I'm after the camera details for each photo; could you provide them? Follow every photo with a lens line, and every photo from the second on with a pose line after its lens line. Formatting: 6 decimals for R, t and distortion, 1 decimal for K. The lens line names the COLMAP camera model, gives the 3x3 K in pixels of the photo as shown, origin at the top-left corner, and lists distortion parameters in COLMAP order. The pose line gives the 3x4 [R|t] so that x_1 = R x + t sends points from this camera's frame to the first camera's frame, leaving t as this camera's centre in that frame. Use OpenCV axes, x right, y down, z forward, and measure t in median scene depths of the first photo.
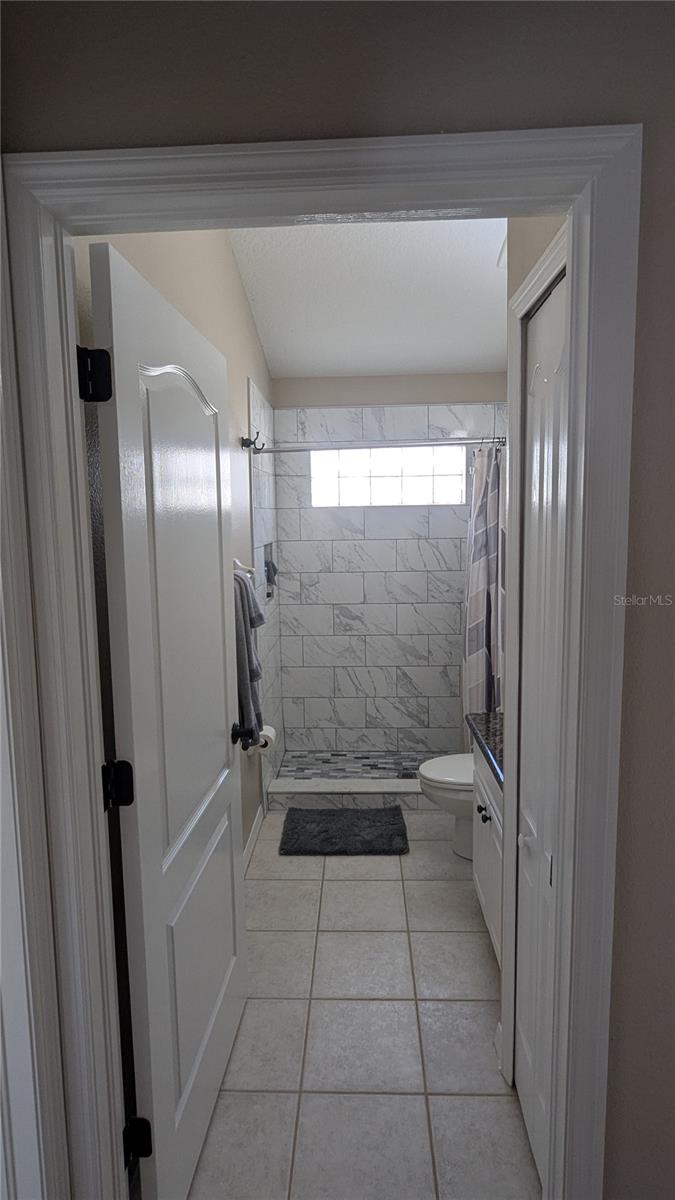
lens RADIAL K [[488.8, 0, 337.5], [0, 488.8, 600.0], [0, 0, 1]] dist [-0.002118, -0.000122]
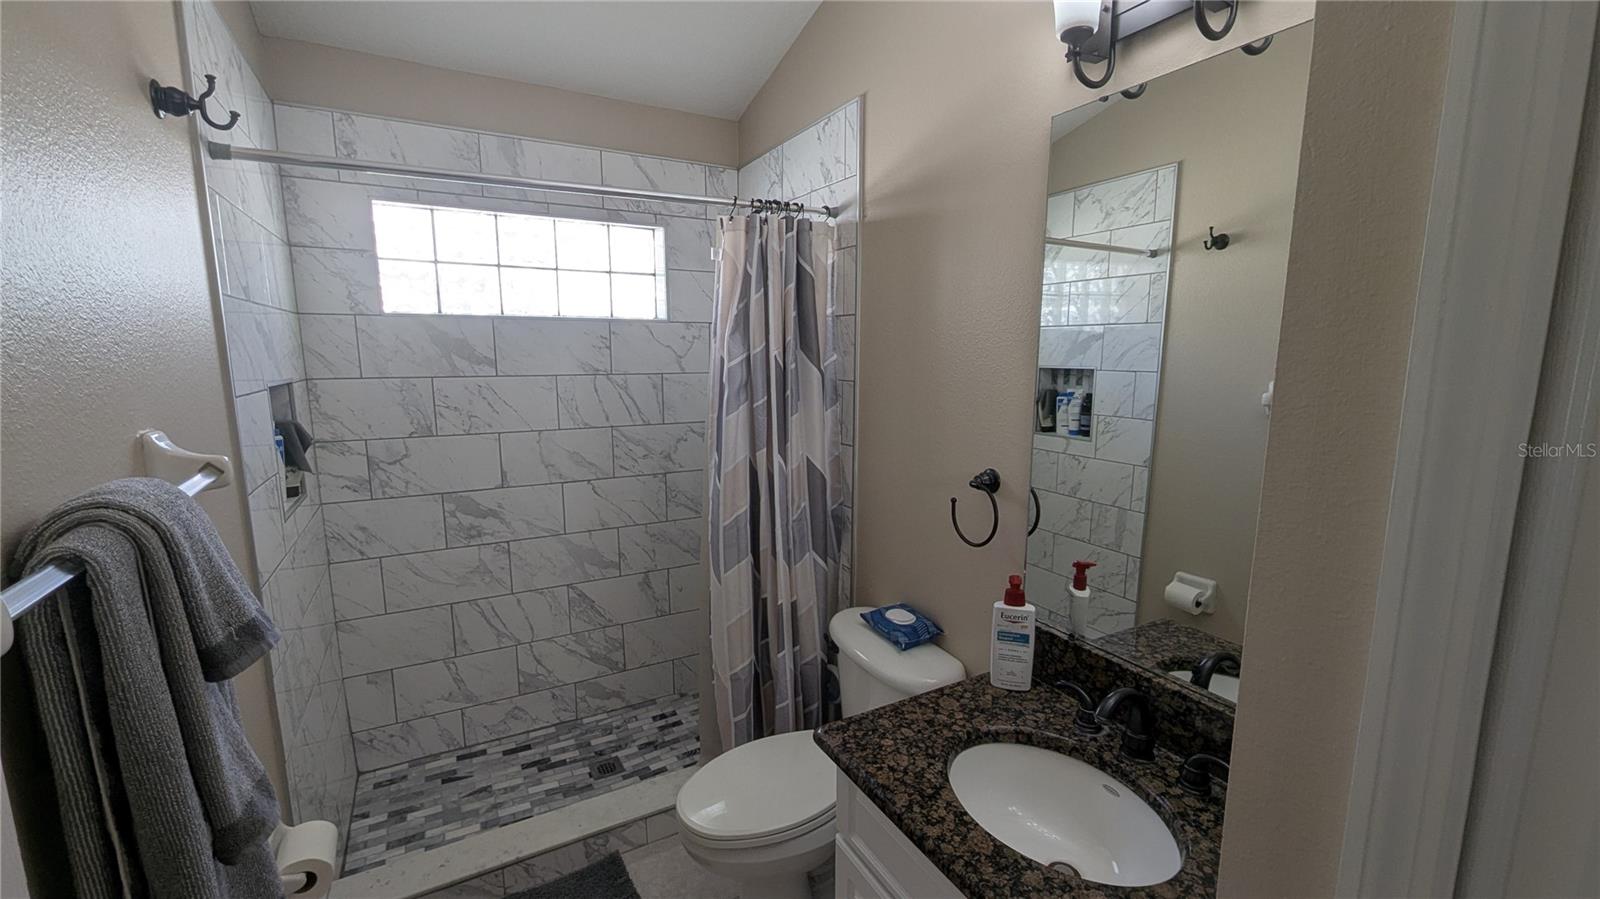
lens RADIAL K [[651.7, 0, 804.4], [0, 651.7, 464.3], [0, 0, 1]] dist [-0.002118, -0.000122]
pose [[0.864535, -0.068155, 0.497930, -0.019380], [0.063176, 0.997641, 0.026865, -0.018976], [-0.498587, 0.008231, 0.866801, 0.167117]]
